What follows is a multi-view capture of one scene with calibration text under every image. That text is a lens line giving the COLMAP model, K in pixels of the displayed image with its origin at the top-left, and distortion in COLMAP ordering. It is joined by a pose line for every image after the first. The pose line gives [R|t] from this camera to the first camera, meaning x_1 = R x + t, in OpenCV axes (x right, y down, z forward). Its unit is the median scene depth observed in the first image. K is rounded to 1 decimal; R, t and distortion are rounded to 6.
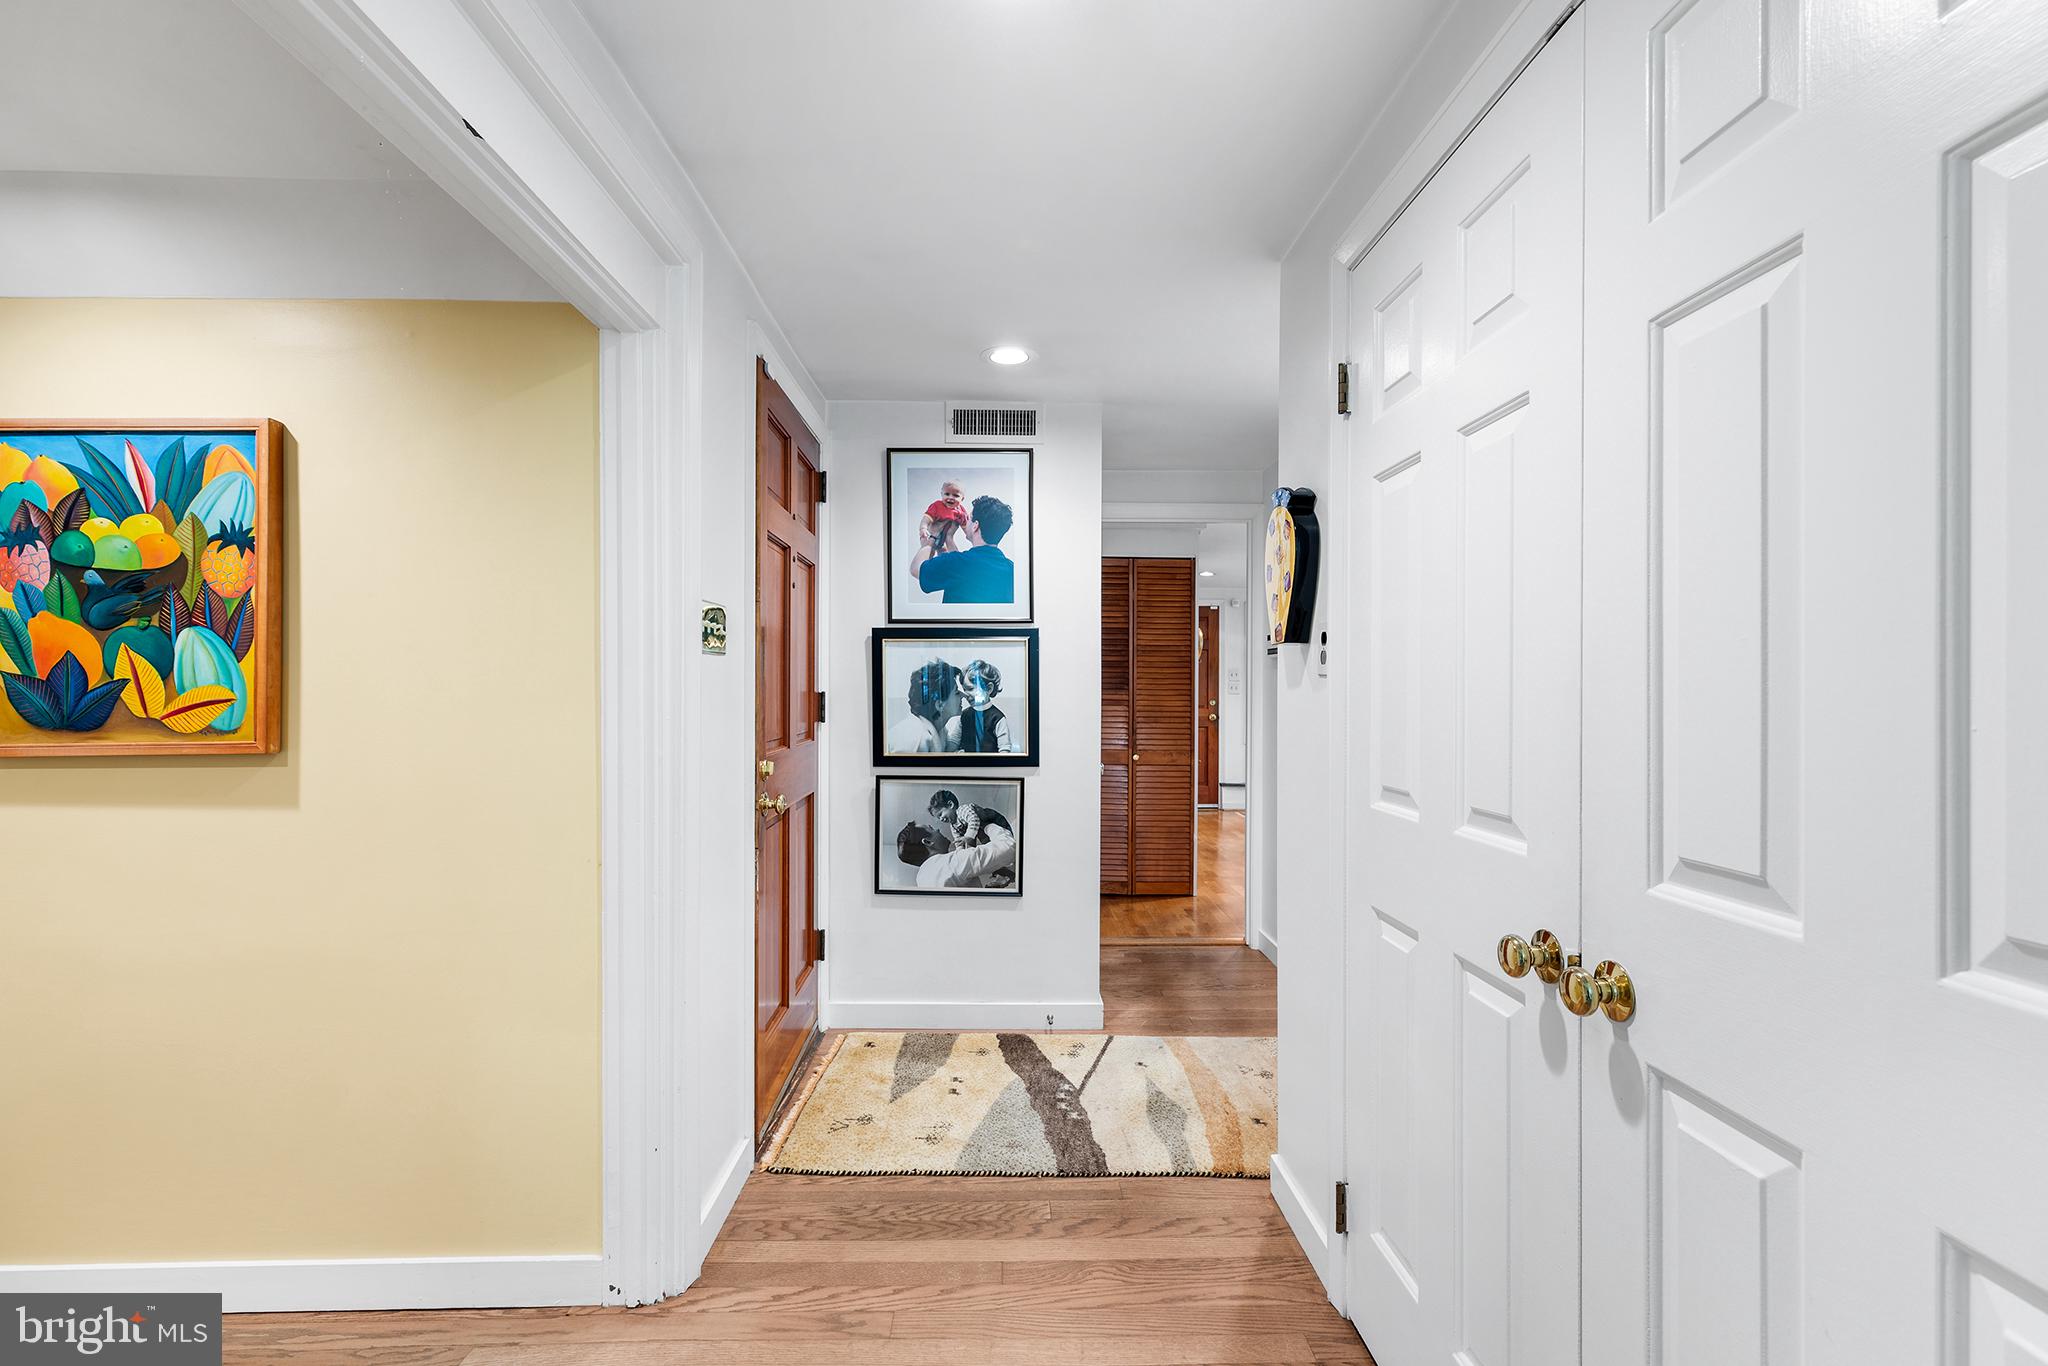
lens RADIAL K [[929.7, 0, 1020.2], [0, 929.7, 691.3], [0, 0, 1]] dist [0.000000, -0.000010]
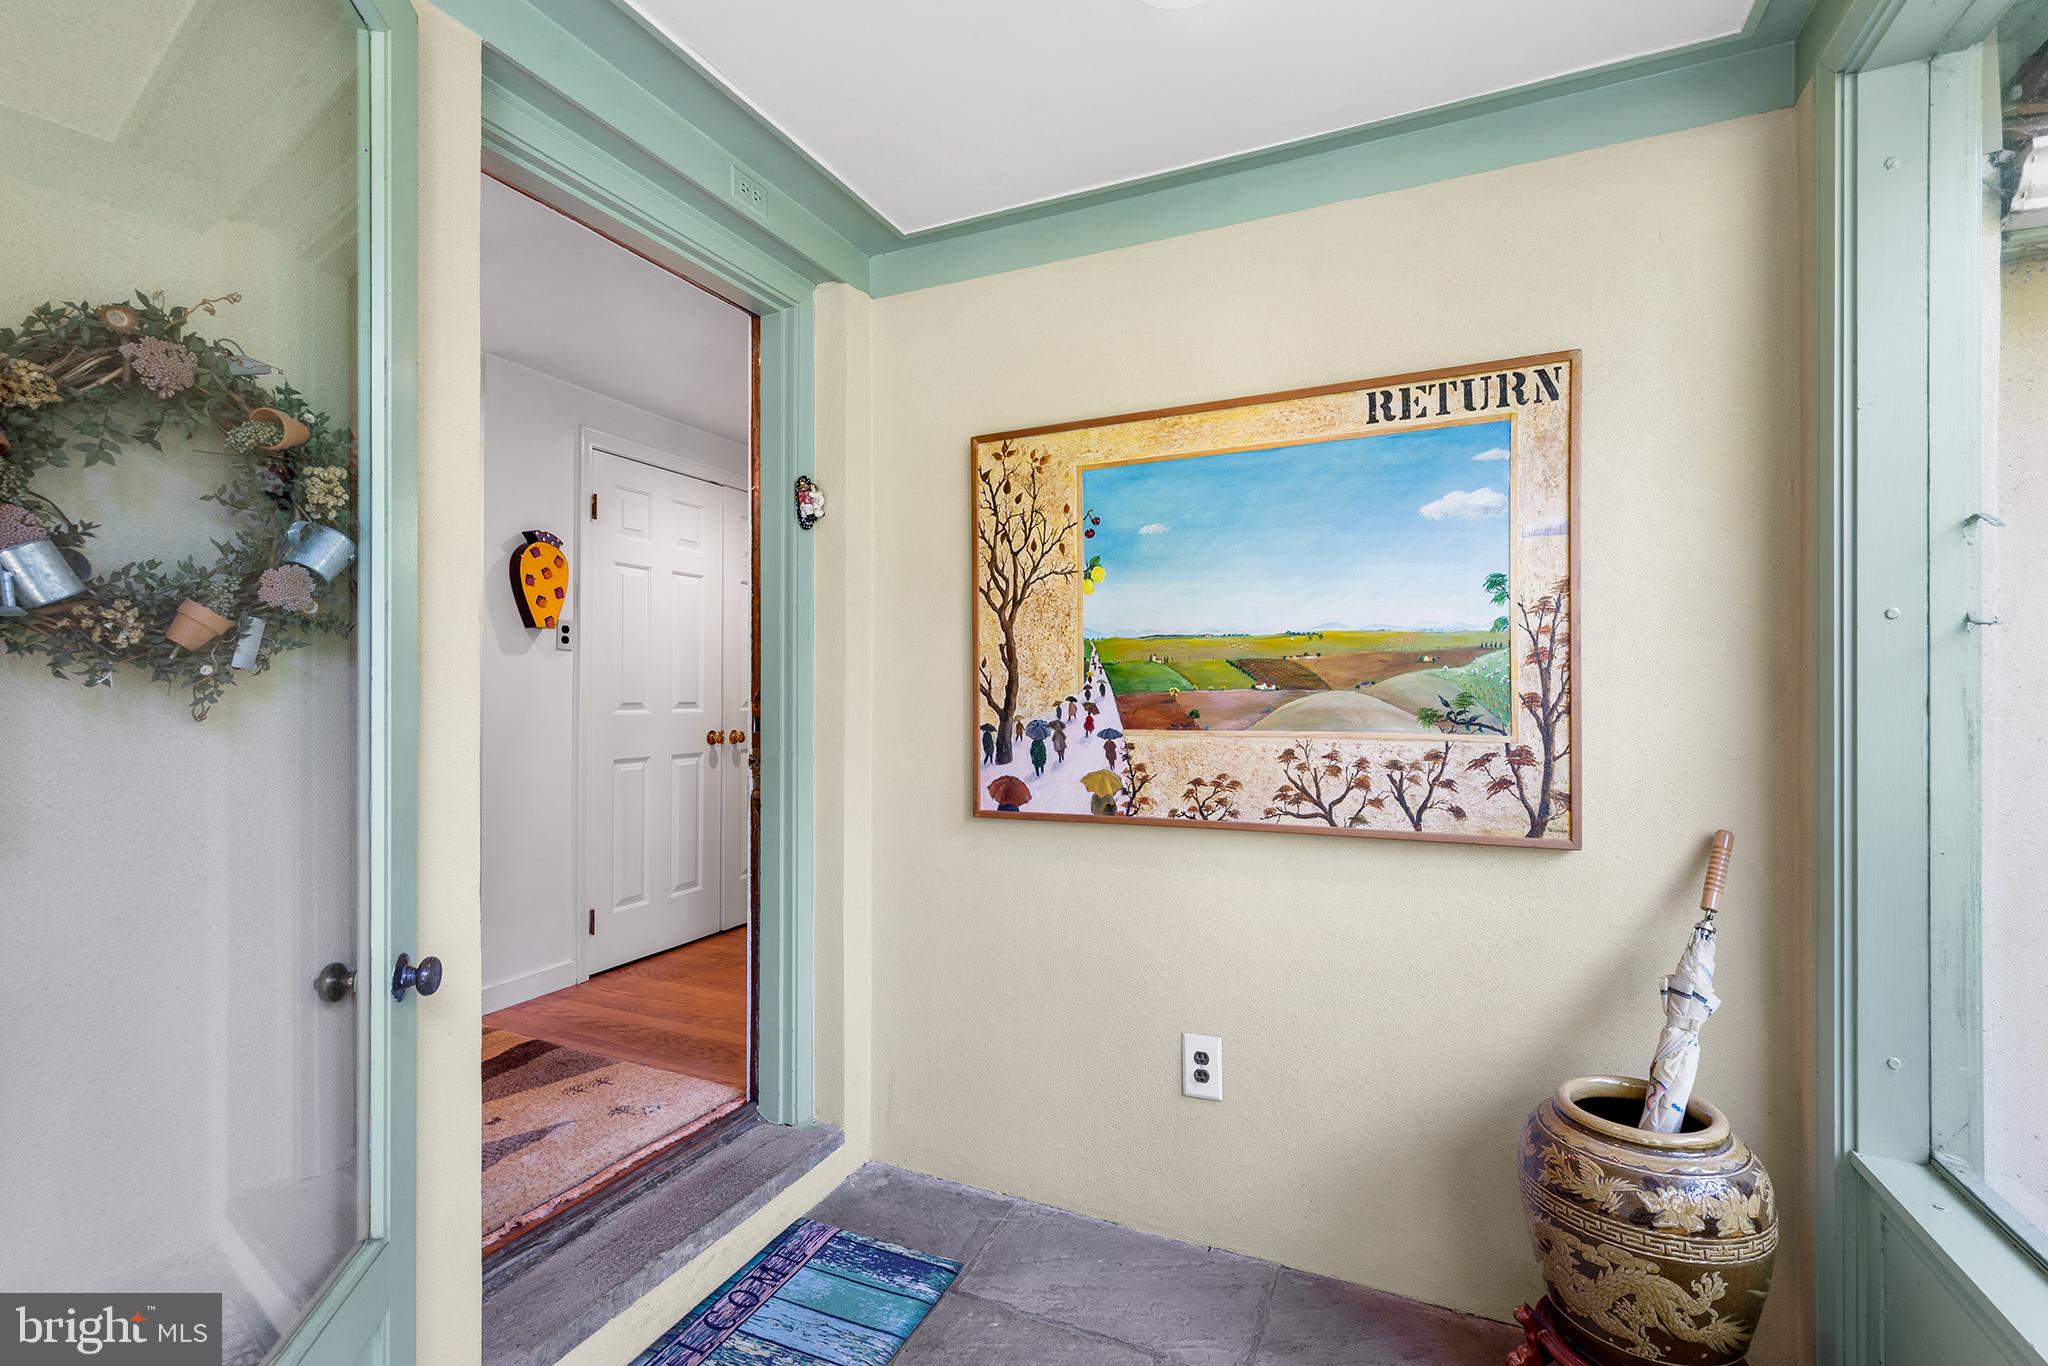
lens RADIAL K [[929.7, 0, 1025.3], [0, 929.7, 686.6], [0, 0, 1]] dist [0.000000, -0.000010]
pose [[-0.900535, -0.001083, 0.434783, -1.176030], [-0.003192, 0.999986, -0.004120, 0.055539], [-0.434772, -0.005099, -0.900526, 2.092981]]
